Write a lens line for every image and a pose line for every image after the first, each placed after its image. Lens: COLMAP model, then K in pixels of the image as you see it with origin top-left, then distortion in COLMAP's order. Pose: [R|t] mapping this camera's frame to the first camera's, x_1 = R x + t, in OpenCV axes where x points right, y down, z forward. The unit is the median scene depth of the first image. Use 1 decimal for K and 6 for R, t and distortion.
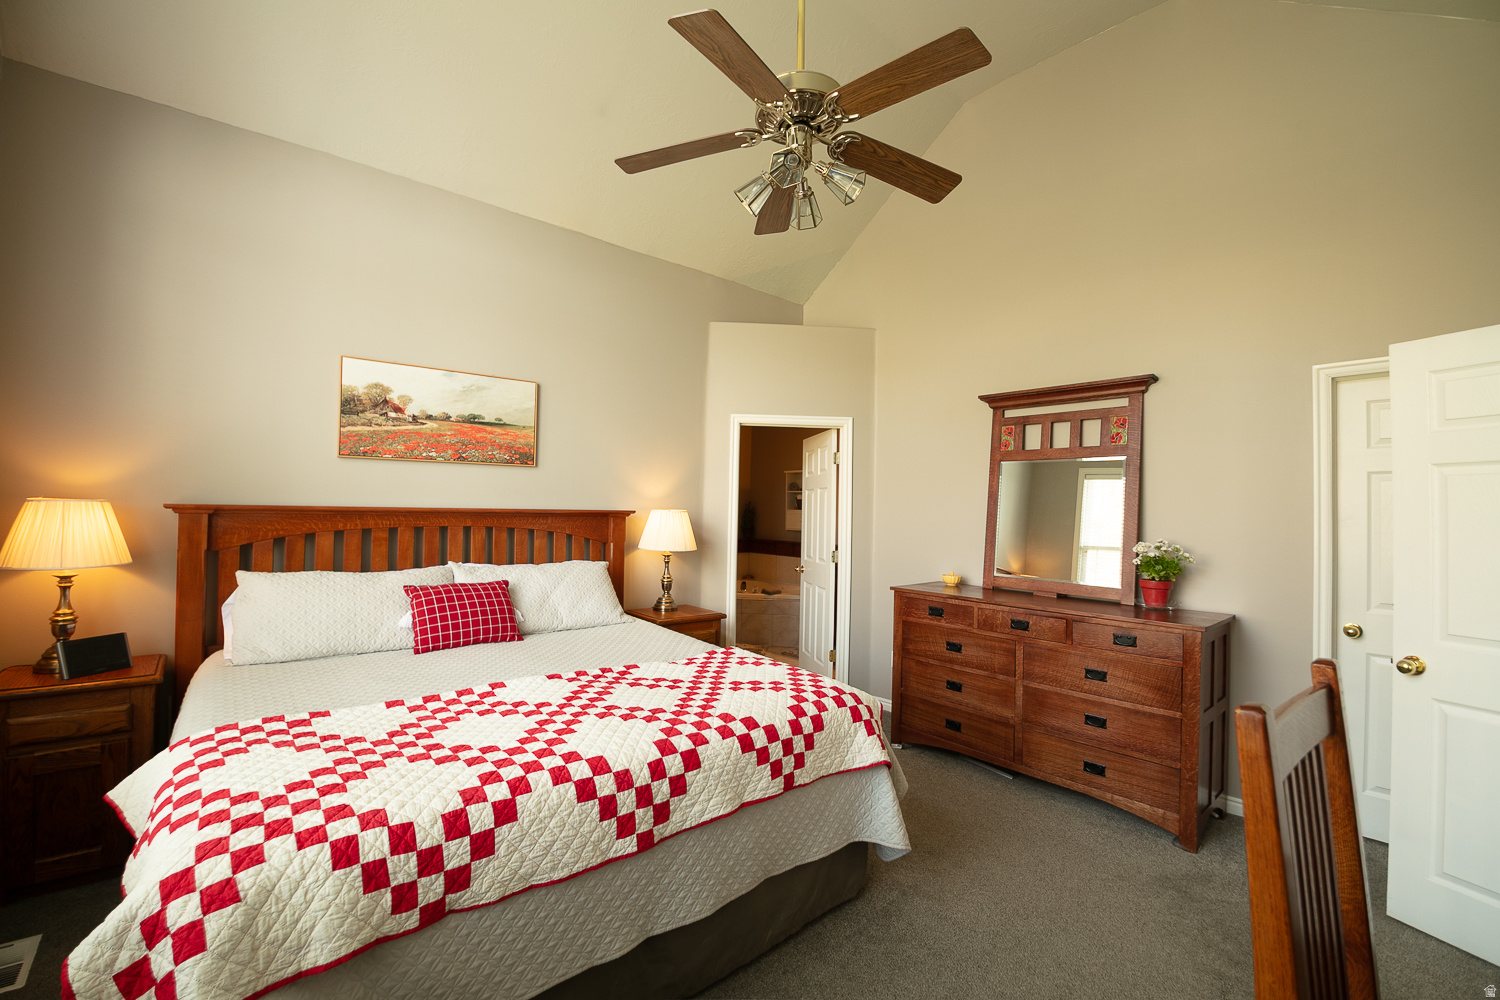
lens RADIAL K [[593.9, 0, 750.0], [0, 593.9, 500.0], [0, 0, 1]] dist [-0.014496, -0.000120]
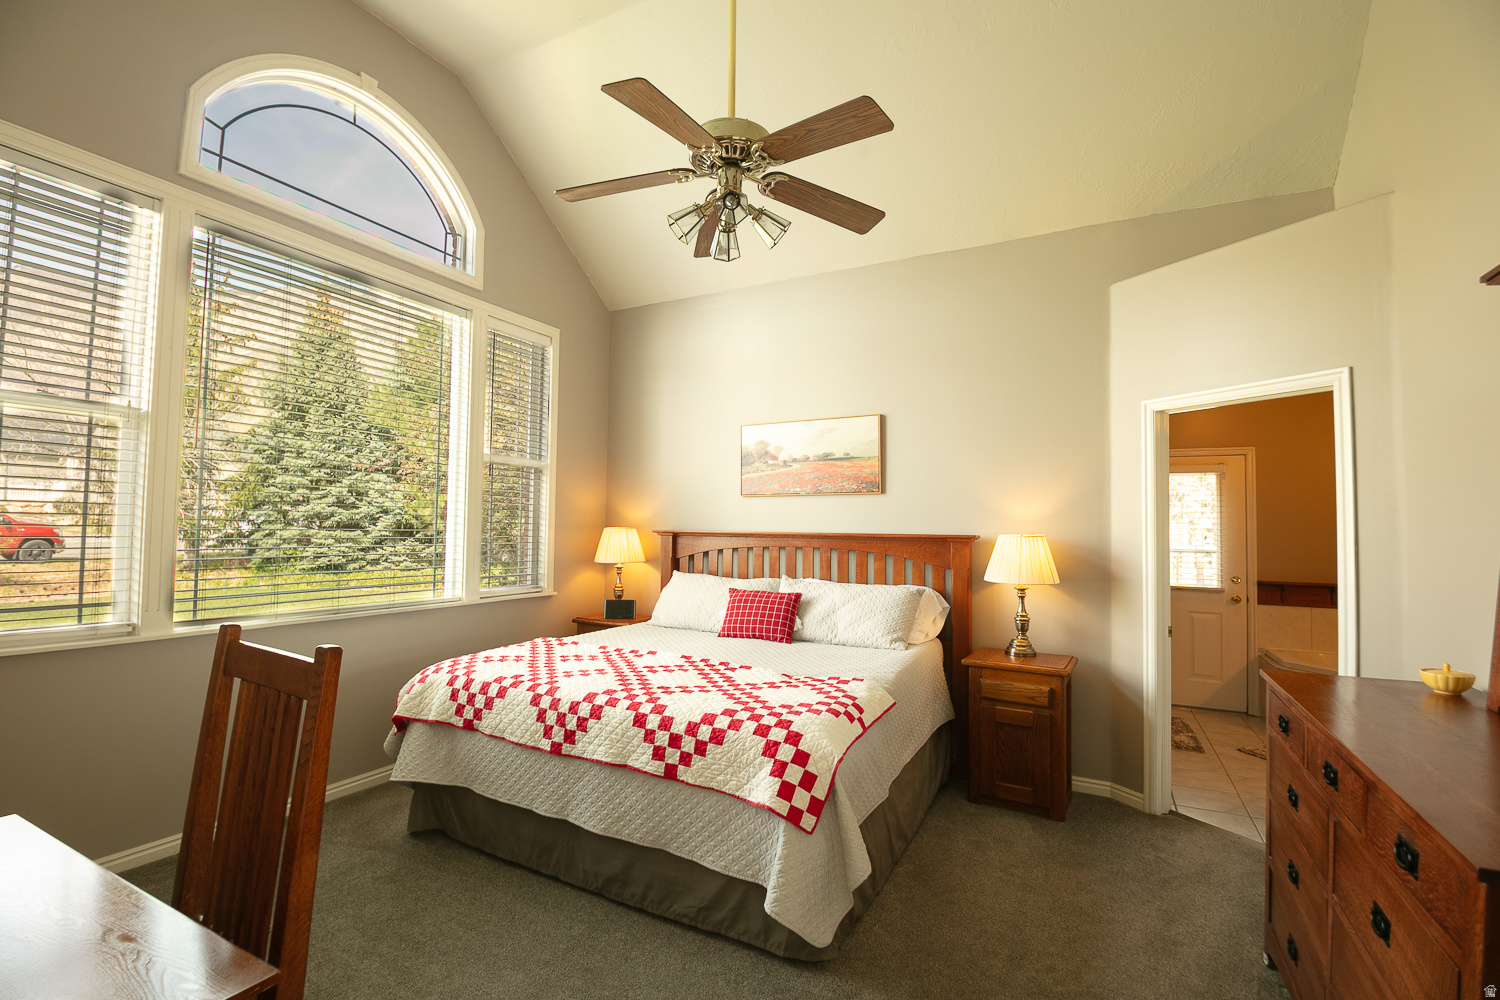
lens RADIAL K [[677.7, 0, 750.0], [0, 677.7, 500.0], [0, 0, 1]] dist [-0.015428, -0.000127]
pose [[0.380143, -0.050981, -0.923522, 0.837768], [0.010506, 0.998653, -0.050804, 0.018717], [0.924868, 0.009610, 0.380167, 0.407661]]
